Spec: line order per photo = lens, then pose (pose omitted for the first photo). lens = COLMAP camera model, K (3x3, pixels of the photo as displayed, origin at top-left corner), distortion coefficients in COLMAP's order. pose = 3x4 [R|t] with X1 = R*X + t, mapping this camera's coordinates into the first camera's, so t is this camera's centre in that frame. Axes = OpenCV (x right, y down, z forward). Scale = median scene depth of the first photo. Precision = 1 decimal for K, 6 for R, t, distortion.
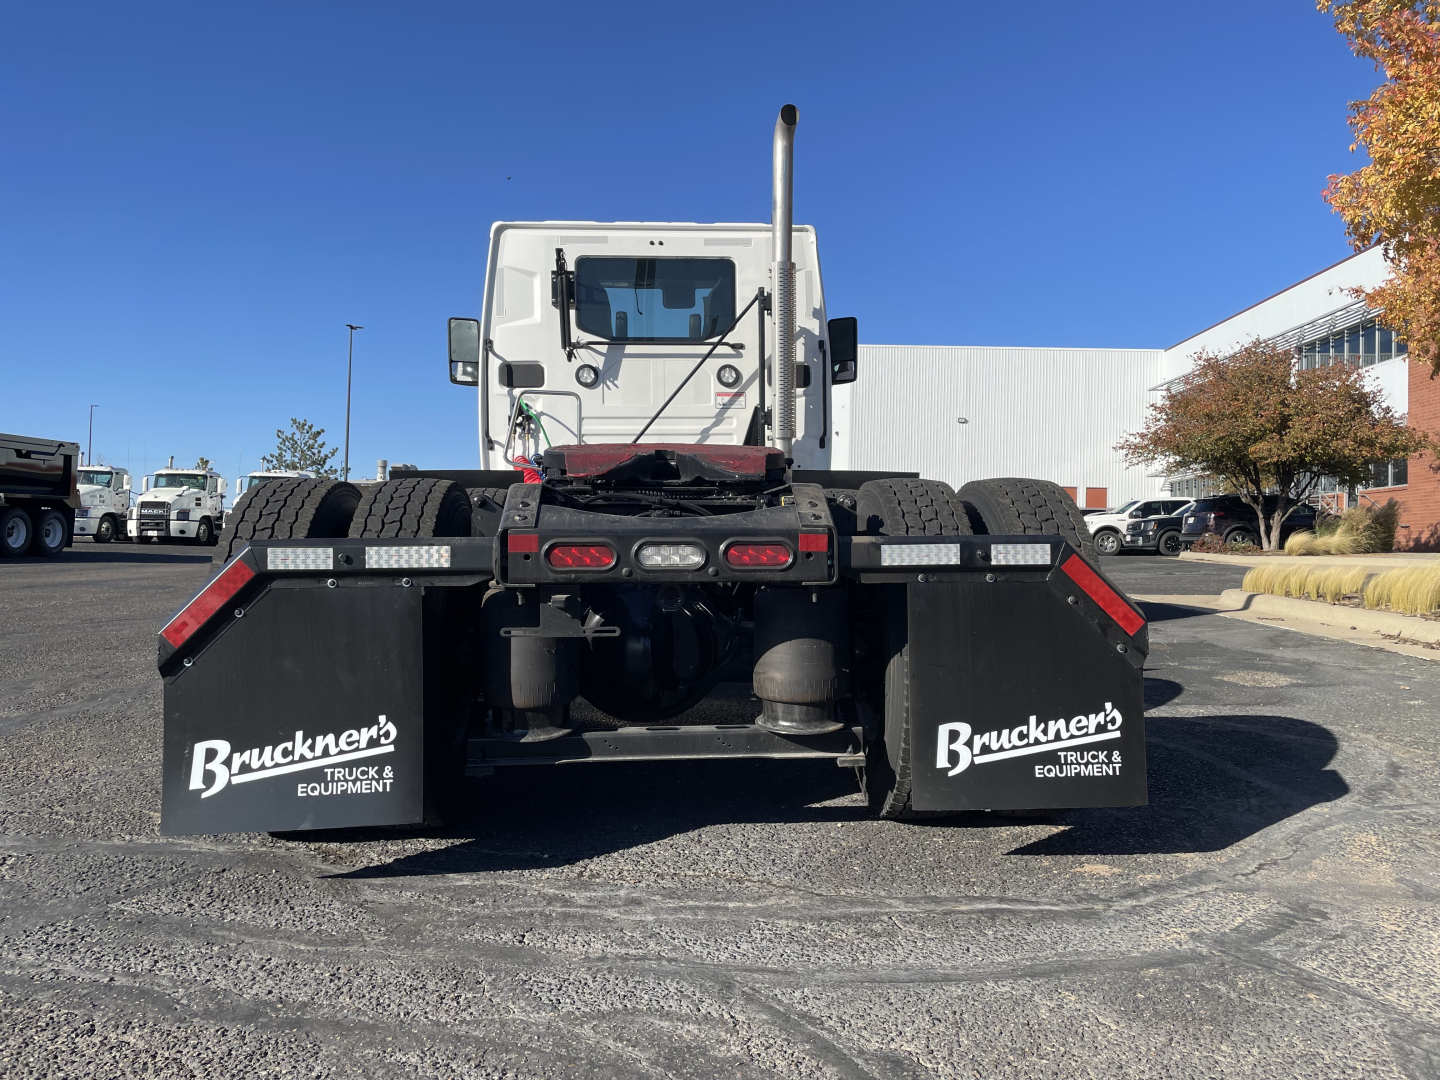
lens RADIAL K [[1082.6, 0, 720.5], [0, 1082.6, 541.4], [0, 0, 1]] dist [0.062490, -0.082362]
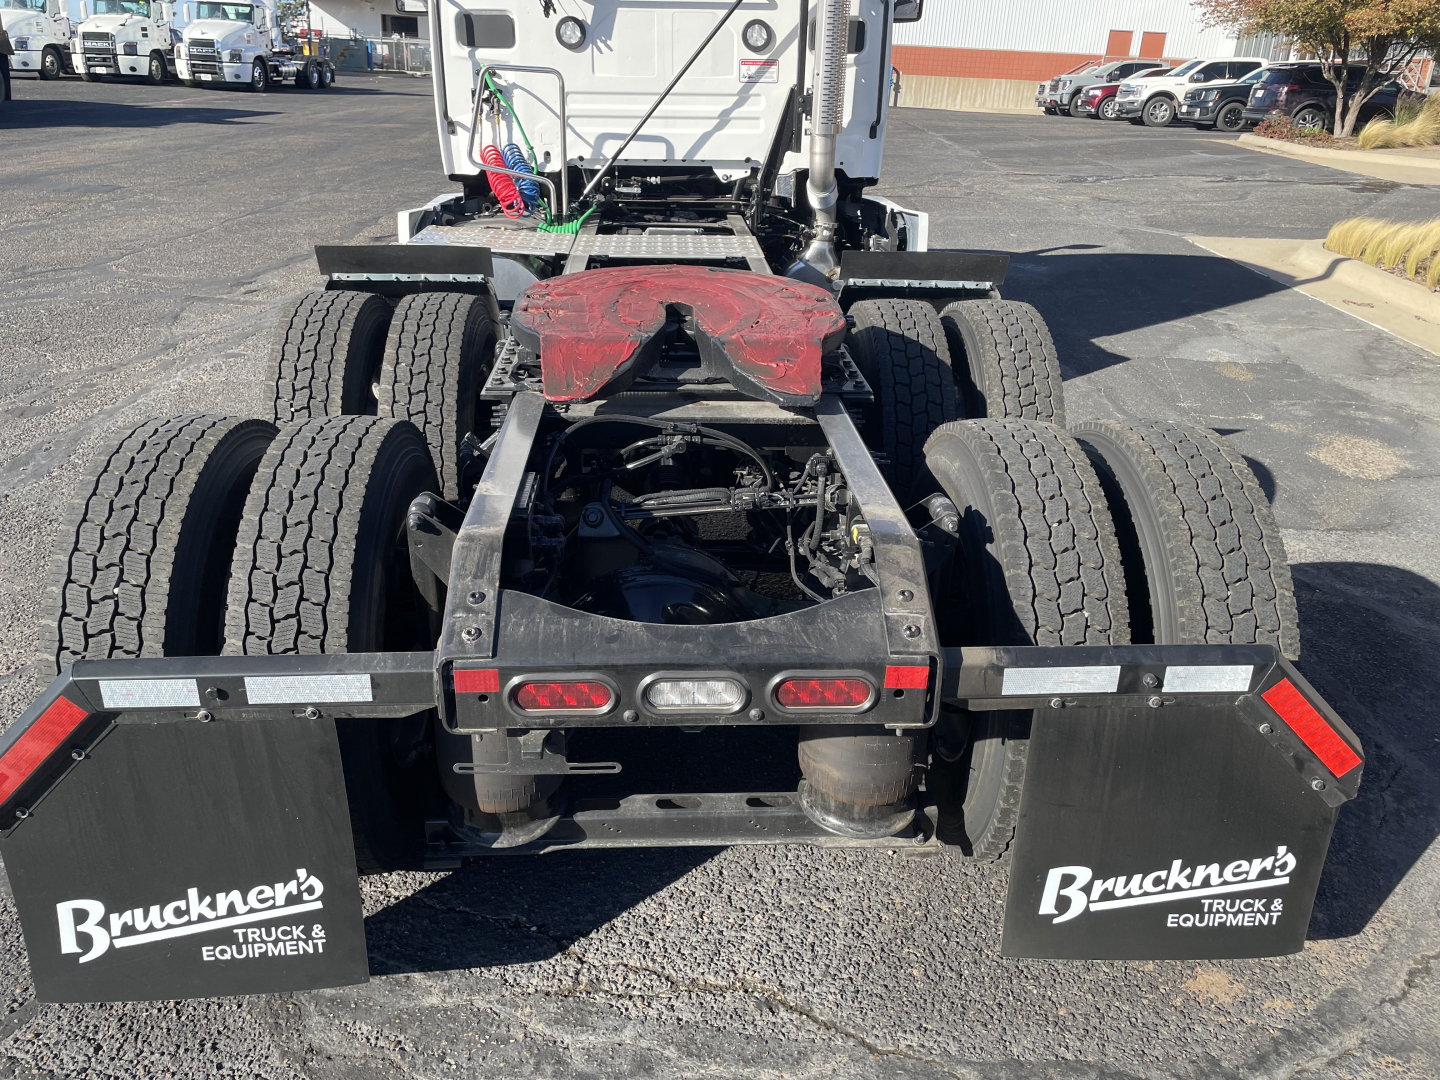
lens RADIAL K [[1082.6, 0, 709.7], [0, 1082.6, 548.1], [0, 0, 1]] dist [0.062490, -0.082362]
pose [[0.999679, 0.024919, -0.004482, -0.013729], [-0.021075, 0.917071, 0.398167, -0.129236], [0.014032, -0.397945, 0.917302, 0.156449]]
